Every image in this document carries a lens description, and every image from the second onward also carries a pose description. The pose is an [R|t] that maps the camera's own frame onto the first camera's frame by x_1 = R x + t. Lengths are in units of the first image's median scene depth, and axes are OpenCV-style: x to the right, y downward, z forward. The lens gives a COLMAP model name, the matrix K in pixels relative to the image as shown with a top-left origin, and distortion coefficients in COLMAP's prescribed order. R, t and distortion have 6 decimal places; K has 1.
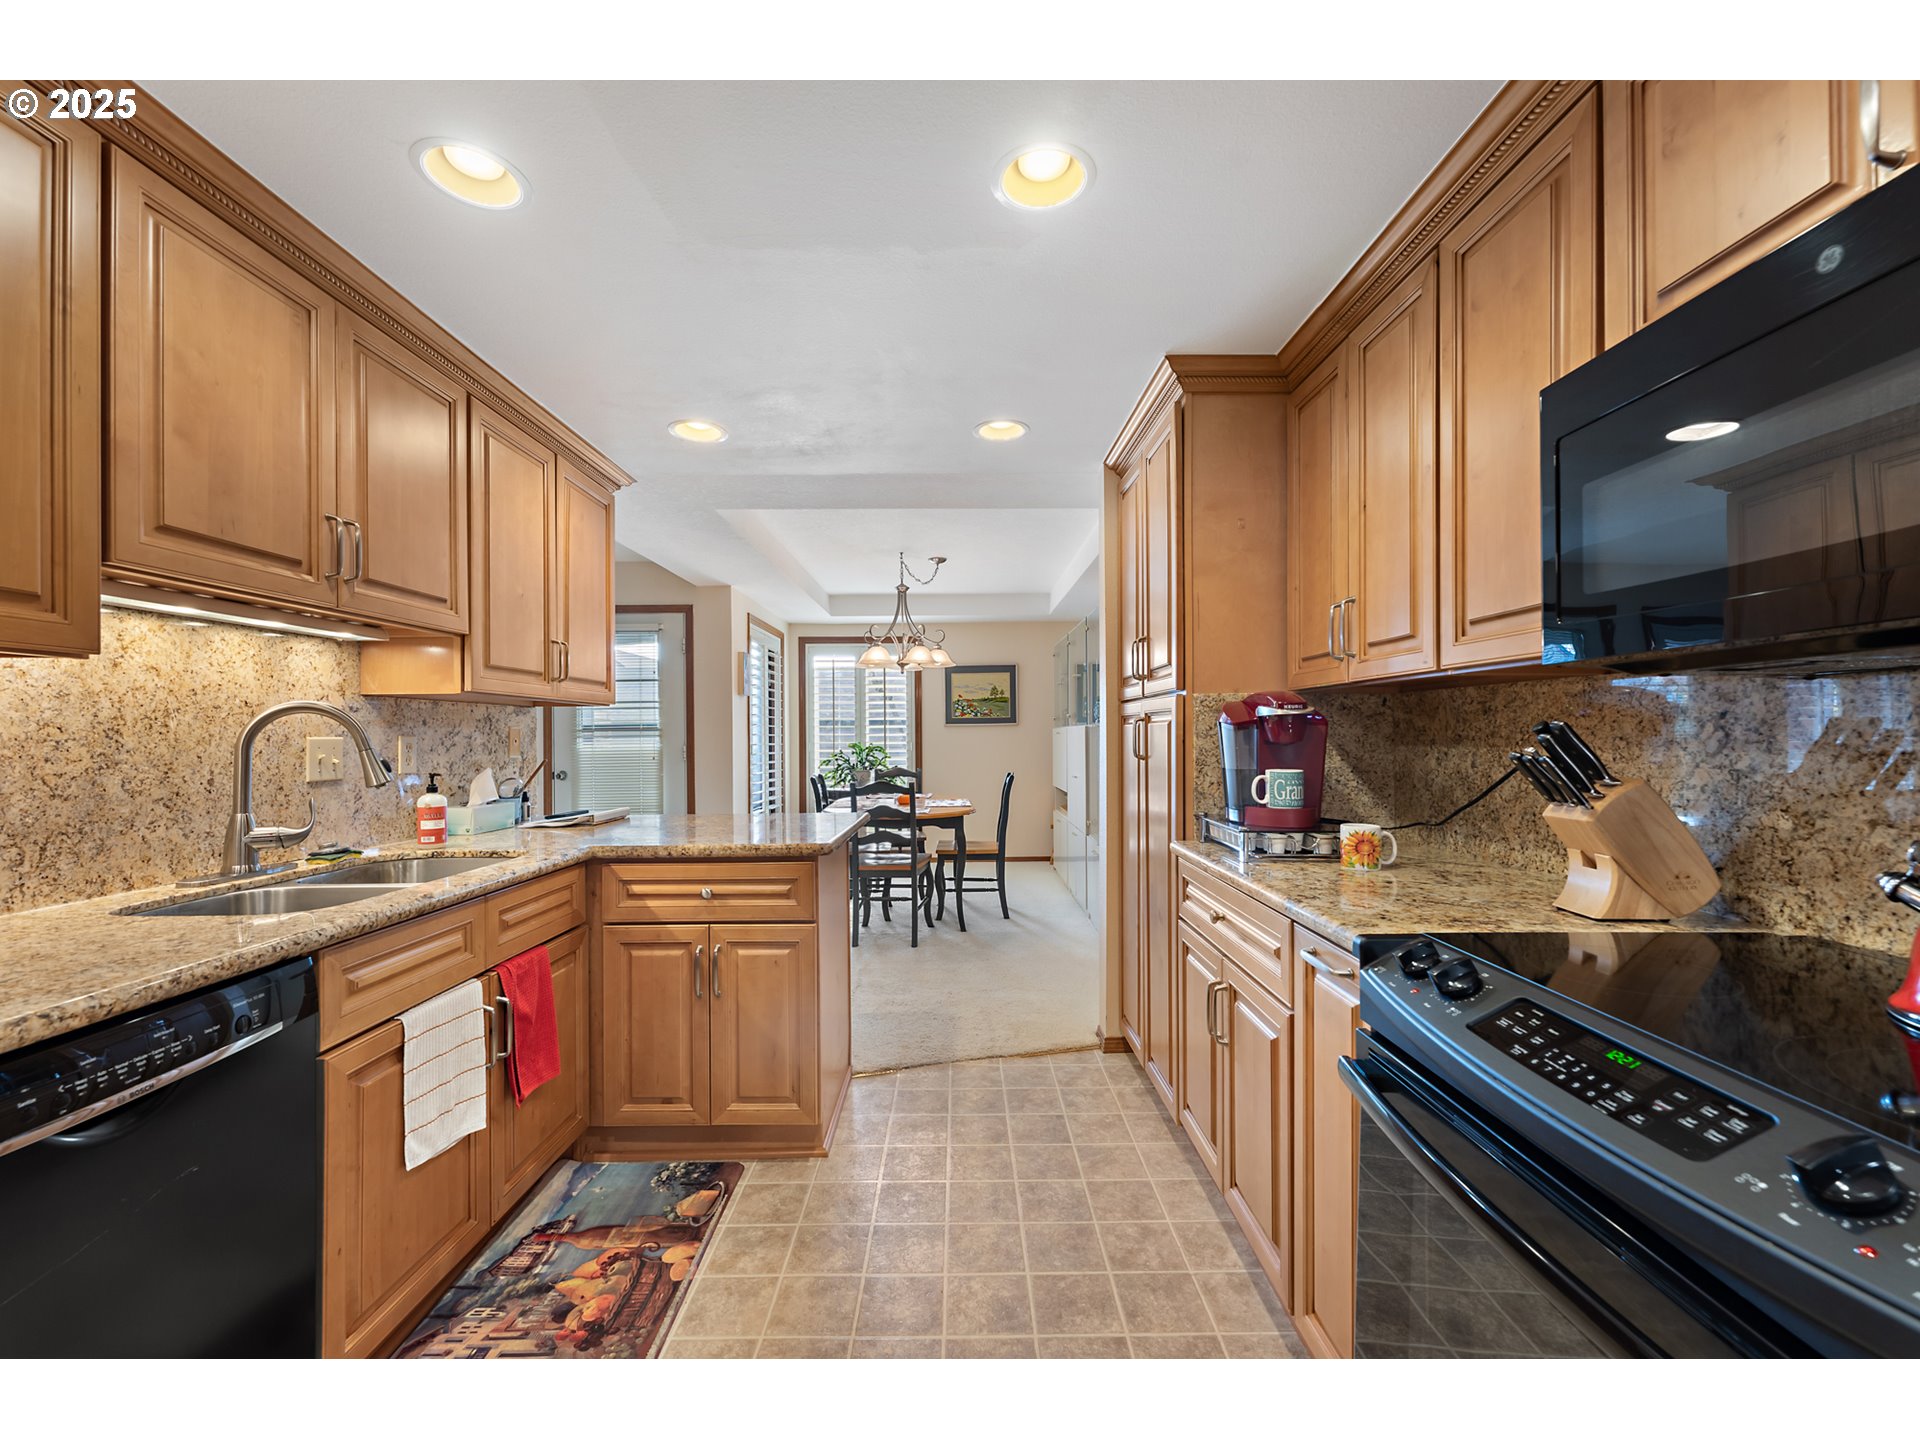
lens RADIAL K [[784.3, 0, 944.3], [0, 784.3, 740.5], [0, 0, 1]] dist [0.000881, -0.001360]
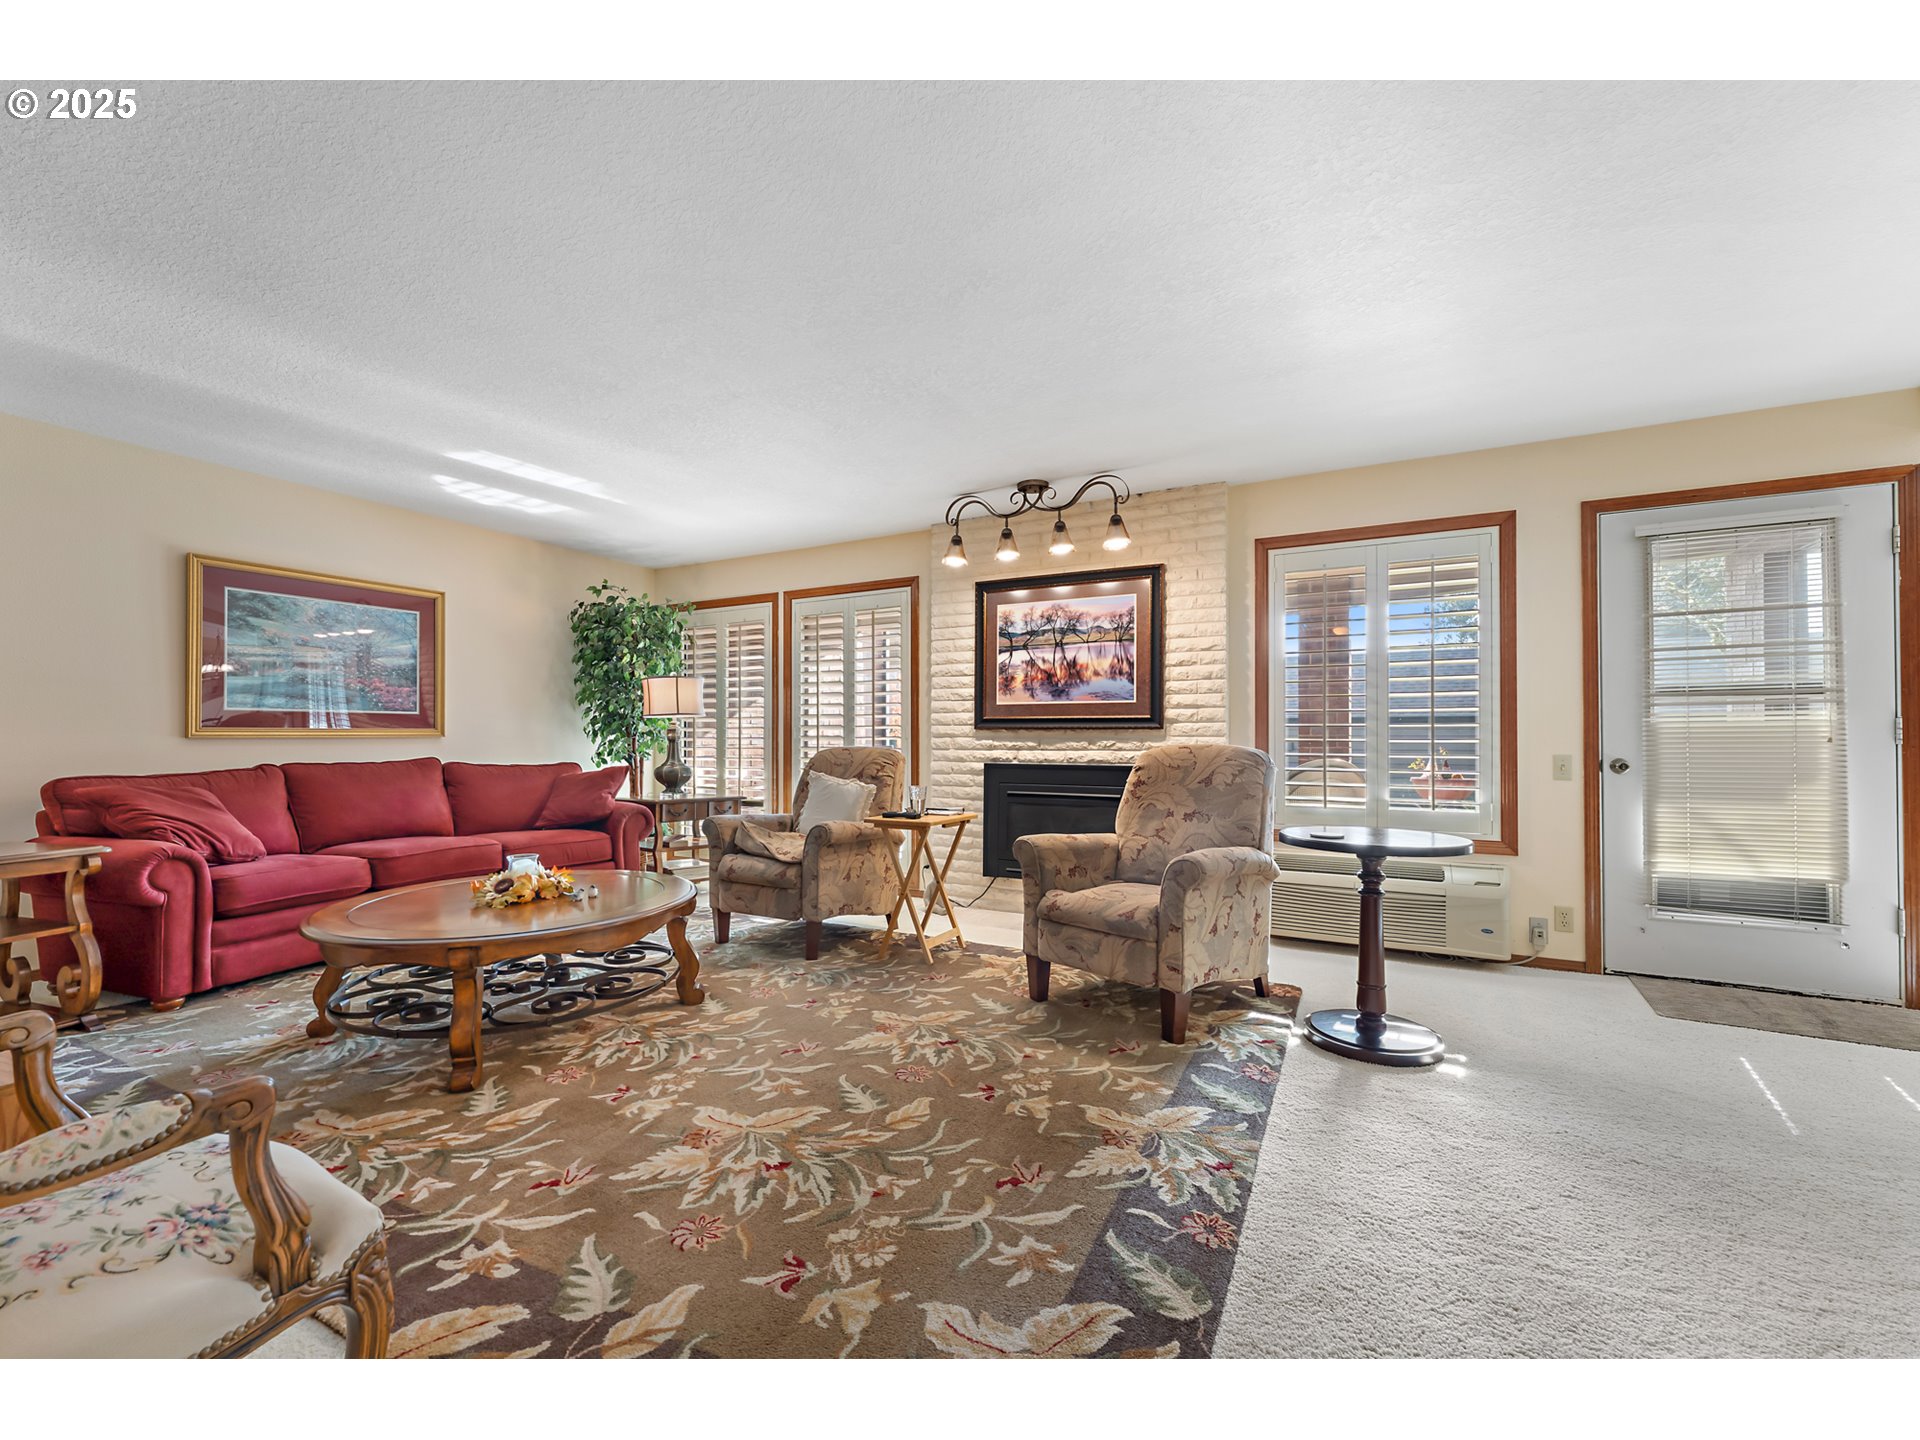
lens RADIAL K [[784.3, 0, 992.9], [0, 784.3, 727.6], [0, 0, 1]] dist [0.000881, -0.001360]
pose [[0.892456, 0.000570, -0.451135, -2.066335], [-0.010428, 0.999758, -0.019365, 0.099939], [0.451015, 0.021987, 0.892246, 0.572652]]
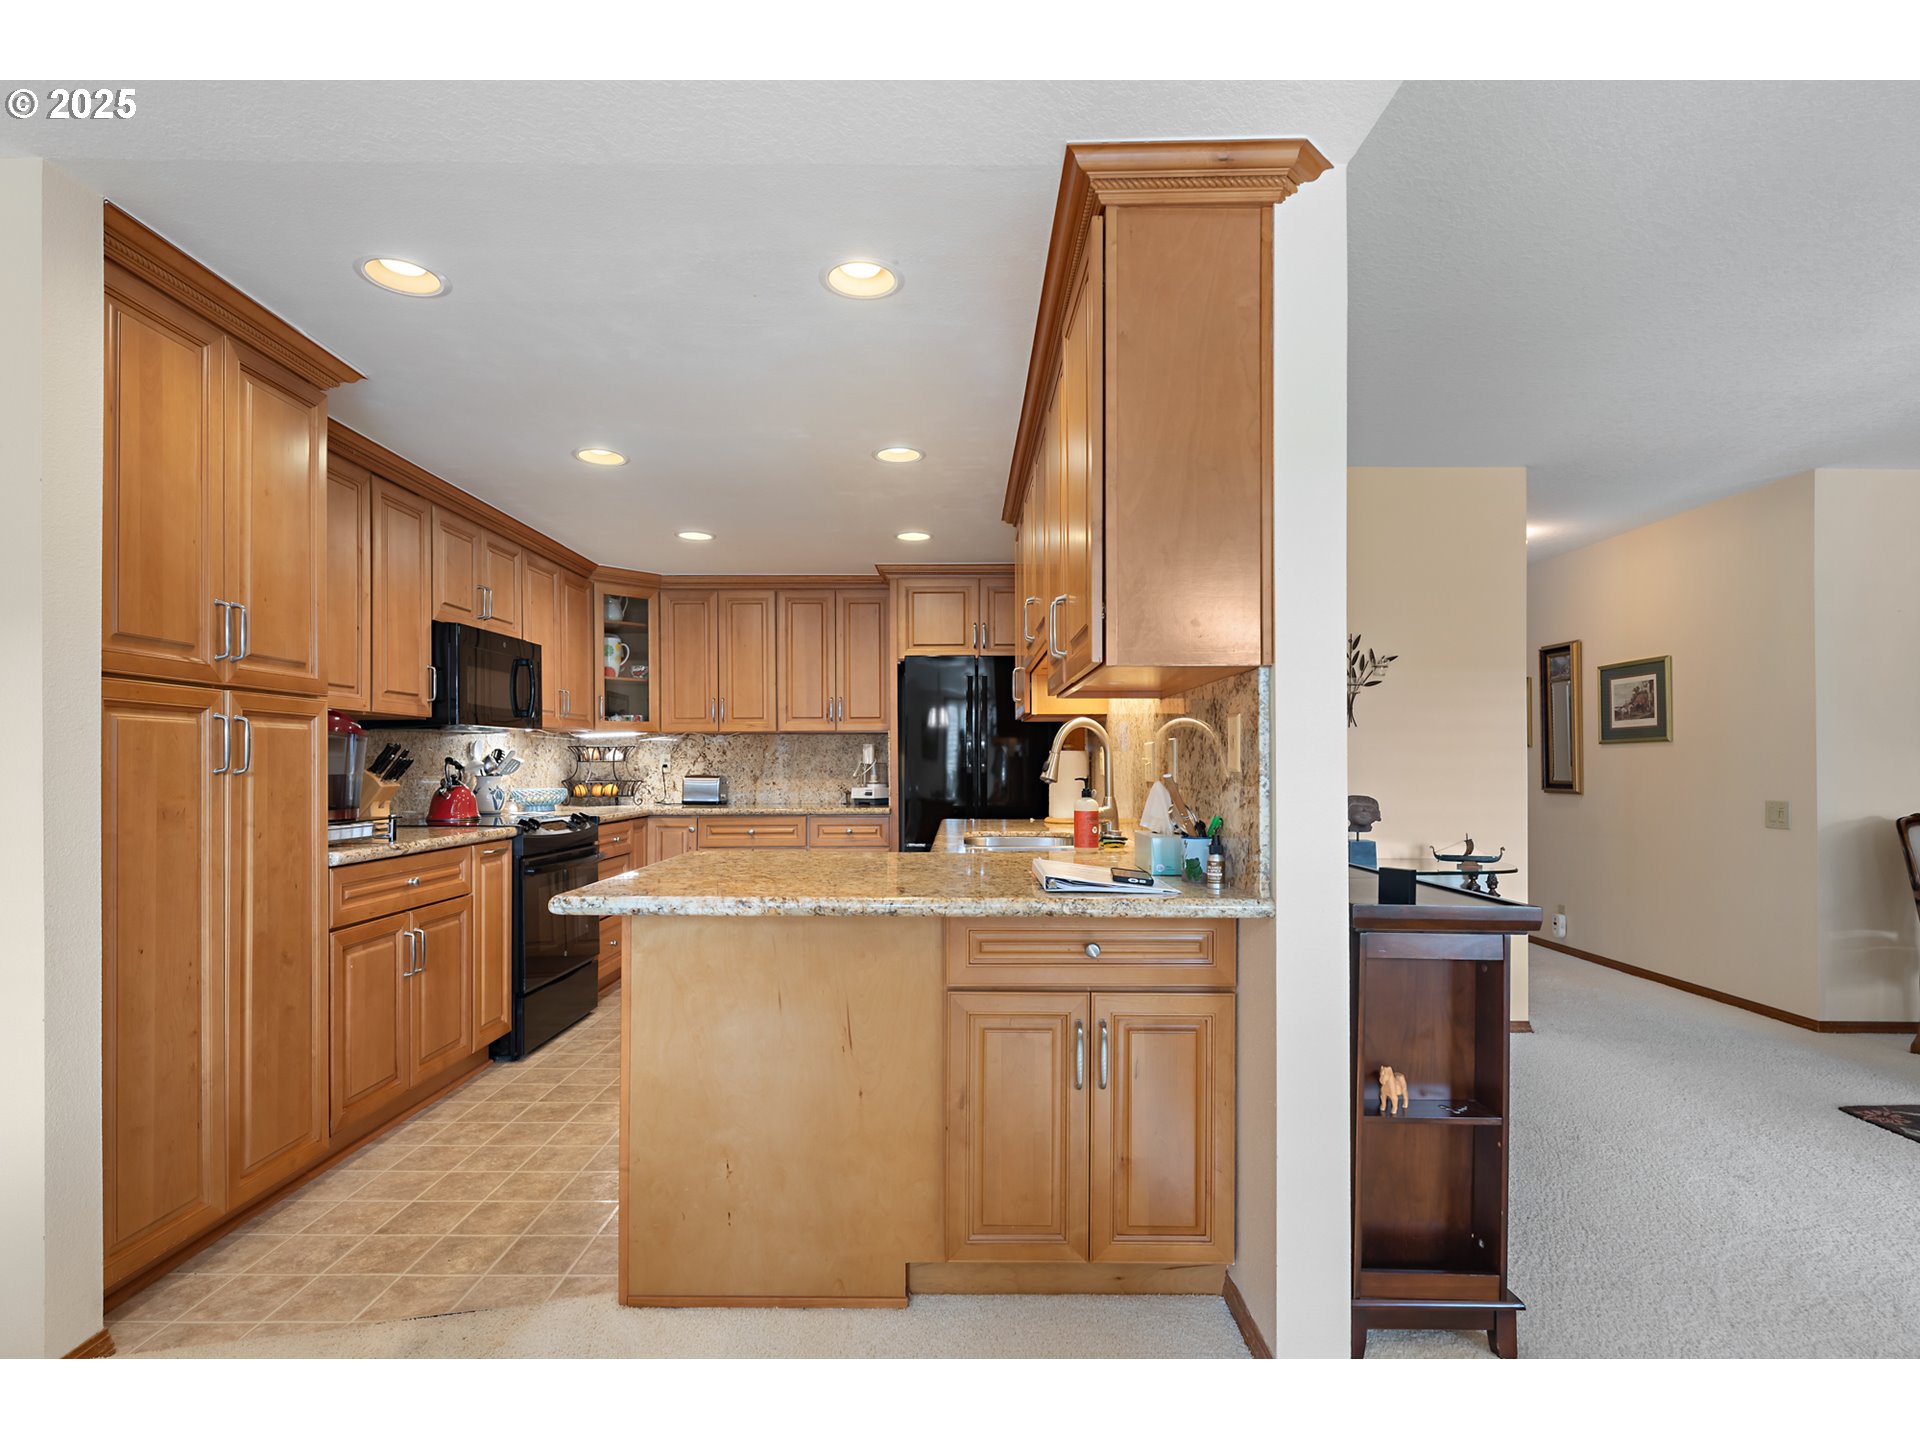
lens RADIAL K [[965.4, 0, 956.1], [0, 965.4, 763.7], [0, 0, 1]] dist [0.004504, 0.000908]
pose [[-0.999874, 0.005537, -0.014877, -0.571895], [0.005433, 0.999961, 0.007017, 0.017048], [0.014915, 0.006936, -0.999865, 2.738208]]
